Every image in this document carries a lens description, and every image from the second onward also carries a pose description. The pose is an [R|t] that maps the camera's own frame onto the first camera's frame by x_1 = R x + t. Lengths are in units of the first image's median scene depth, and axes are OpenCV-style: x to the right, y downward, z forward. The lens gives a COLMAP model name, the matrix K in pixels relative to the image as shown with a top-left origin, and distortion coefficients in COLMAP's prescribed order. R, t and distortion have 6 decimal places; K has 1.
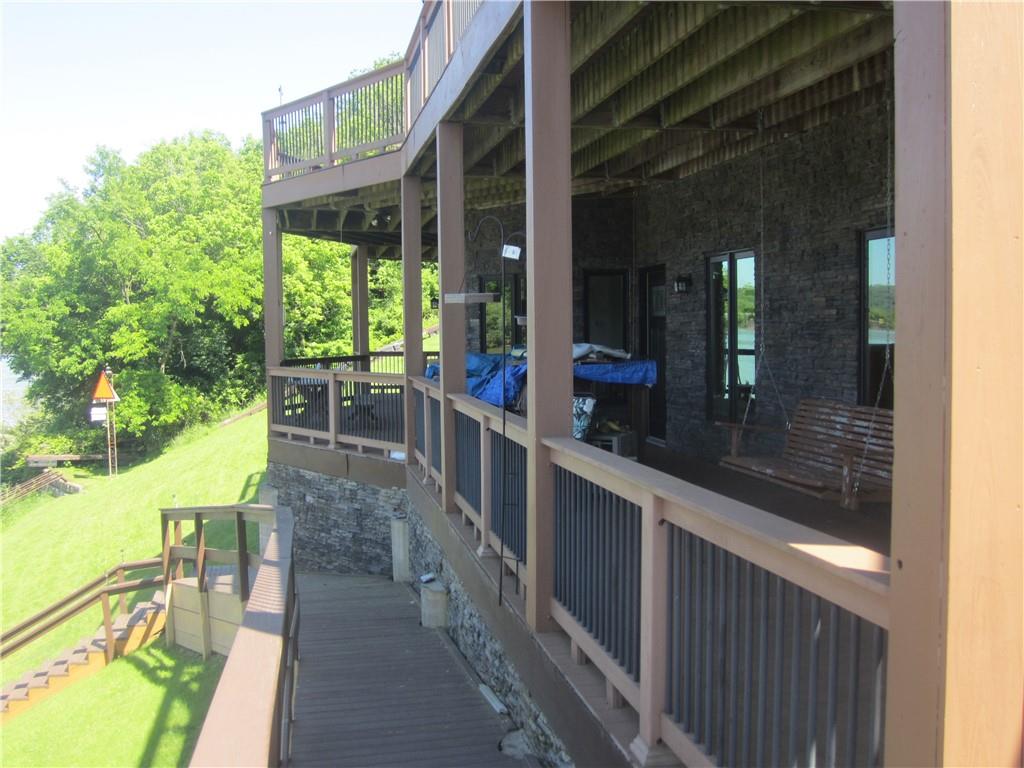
lens RADIAL K [[1137.1, 0, 512.0], [0, 1137.1, 384.0], [0, 0, 1]] dist [-0.011339, -0.043934]
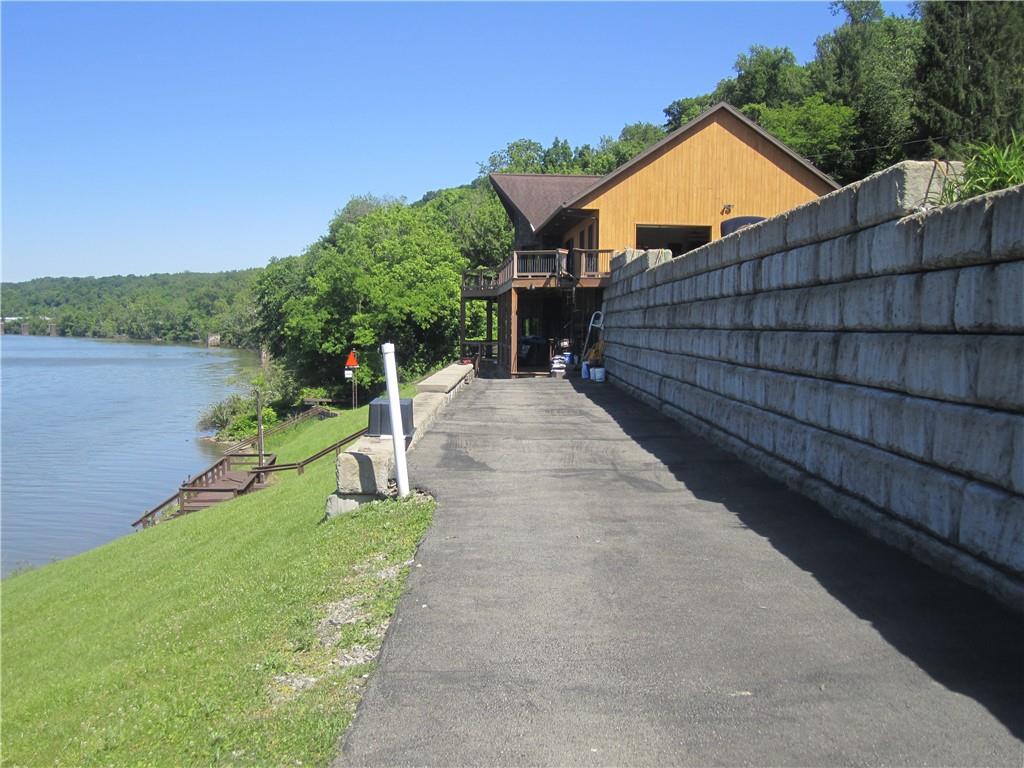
lens RADIAL K [[1137.1, 0, 512.0], [0, 1137.1, 384.0], [0, 0, 1]] dist [-0.011339, -0.043934]
pose [[0.992141, 0.027673, -0.122030, 0.114792], [-0.027089, 0.999612, 0.006450, 0.021401], [0.122161, -0.003093, 0.992505, -0.740868]]
